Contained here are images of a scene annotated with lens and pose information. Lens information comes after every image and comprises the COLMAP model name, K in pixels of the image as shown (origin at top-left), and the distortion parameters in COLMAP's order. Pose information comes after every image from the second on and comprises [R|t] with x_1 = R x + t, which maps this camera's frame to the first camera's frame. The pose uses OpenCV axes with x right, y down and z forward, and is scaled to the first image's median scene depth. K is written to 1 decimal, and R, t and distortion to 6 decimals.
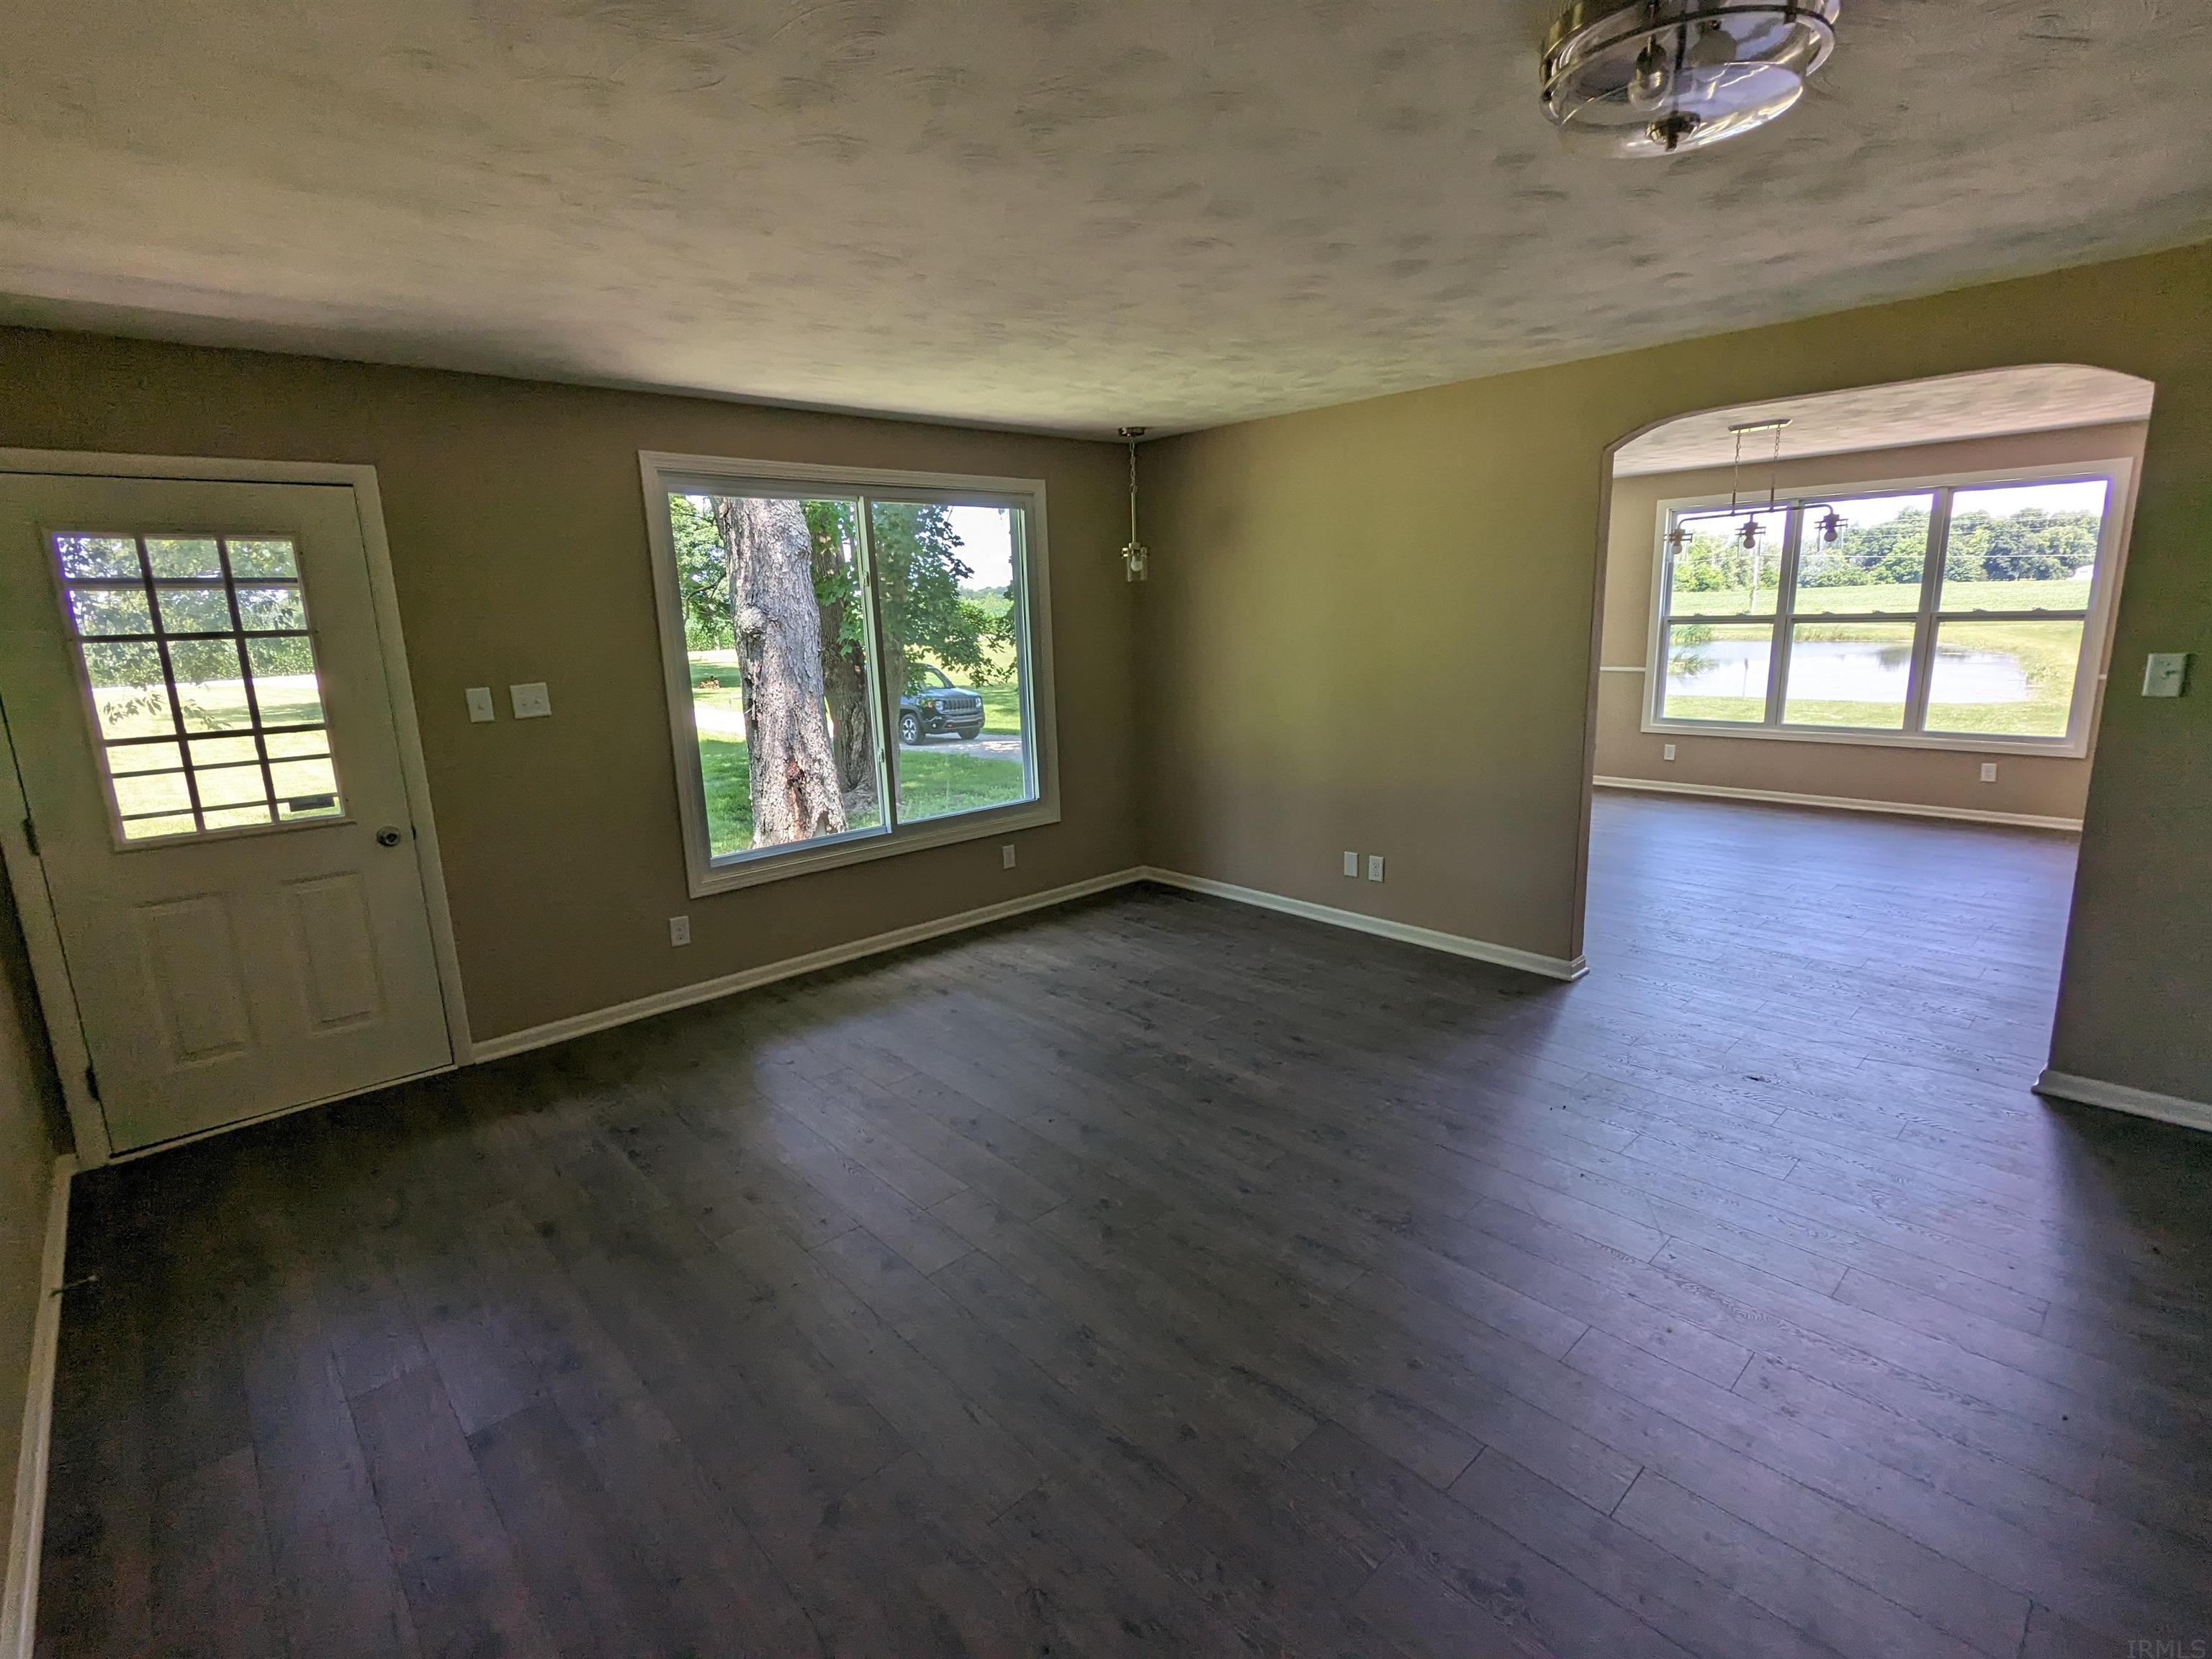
lens RADIAL K [[1060.1, 0, 1112.4], [0, 1060.1, 837.1], [0, 0, 1]] dist [-0.000876, -0.000143]
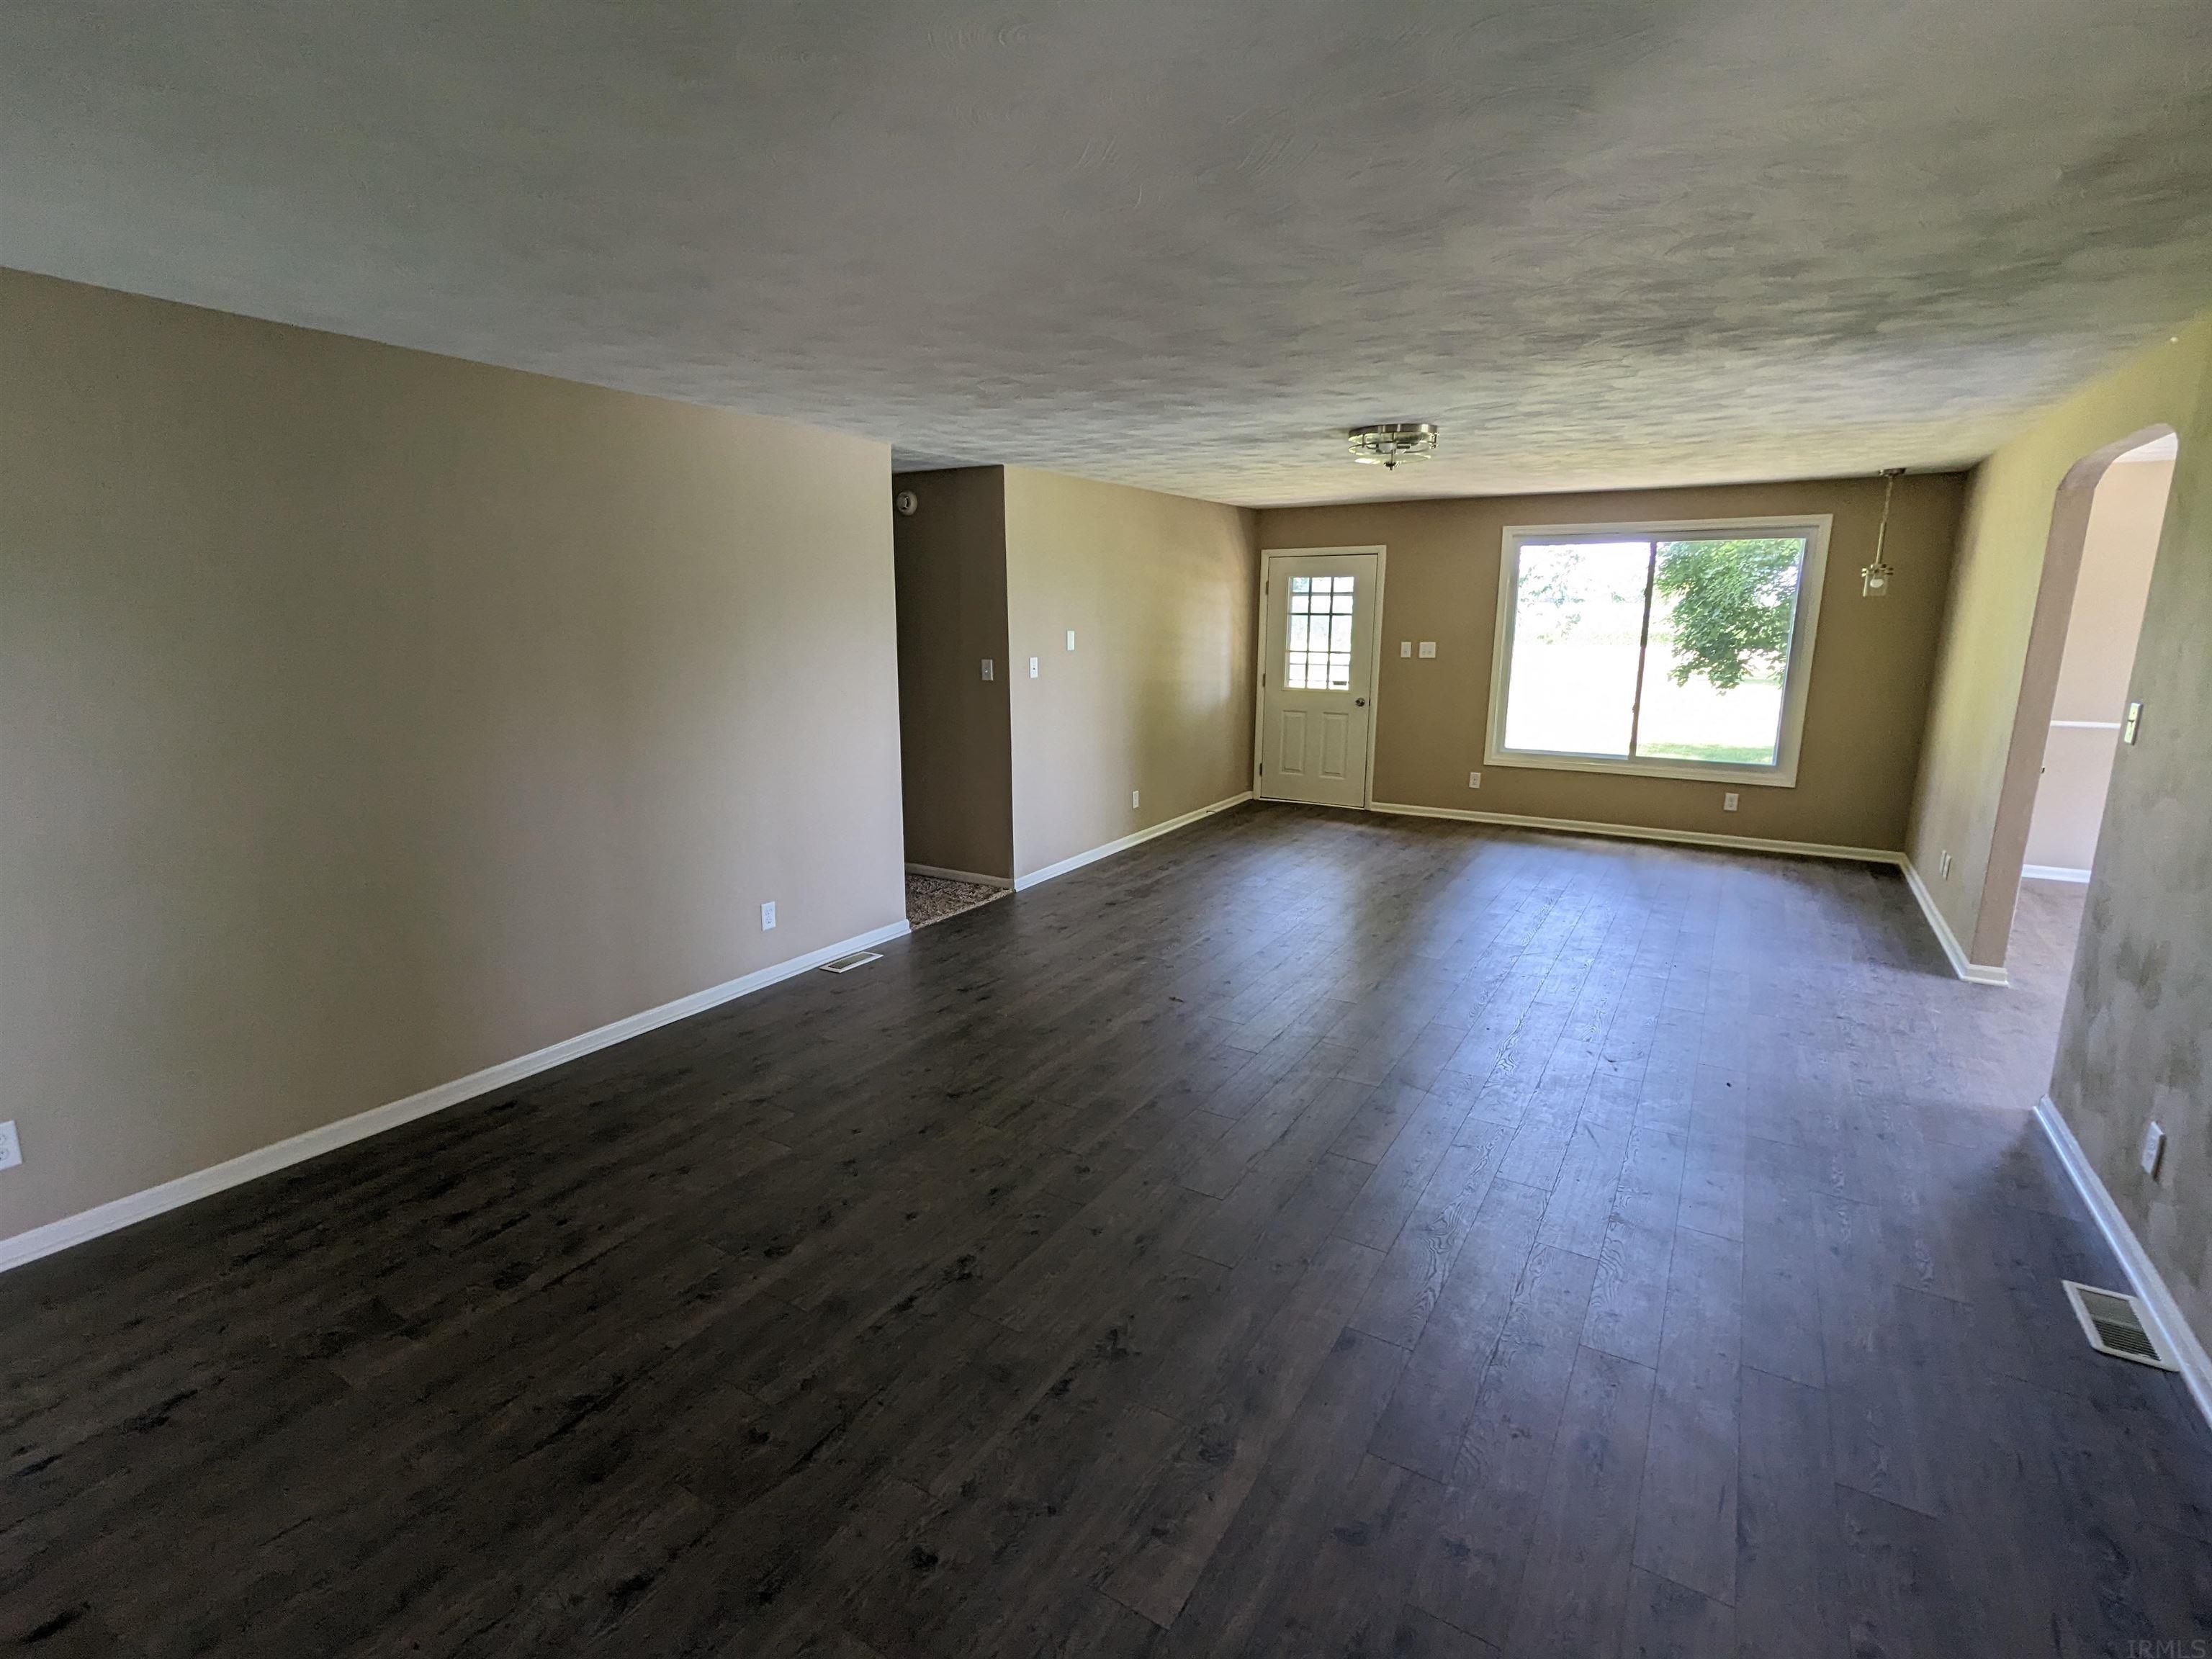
lens RADIAL K [[1060.1, 0, 1112.4], [0, 1060.1, 837.1], [0, 0, 1]] dist [-0.000876, -0.000143]
pose [[0.261763, 0.239779, -0.934872, 1.482116], [-0.209712, 0.959634, 0.187411, -0.039191], [0.942073, 0.146996, 0.301481, -0.189620]]
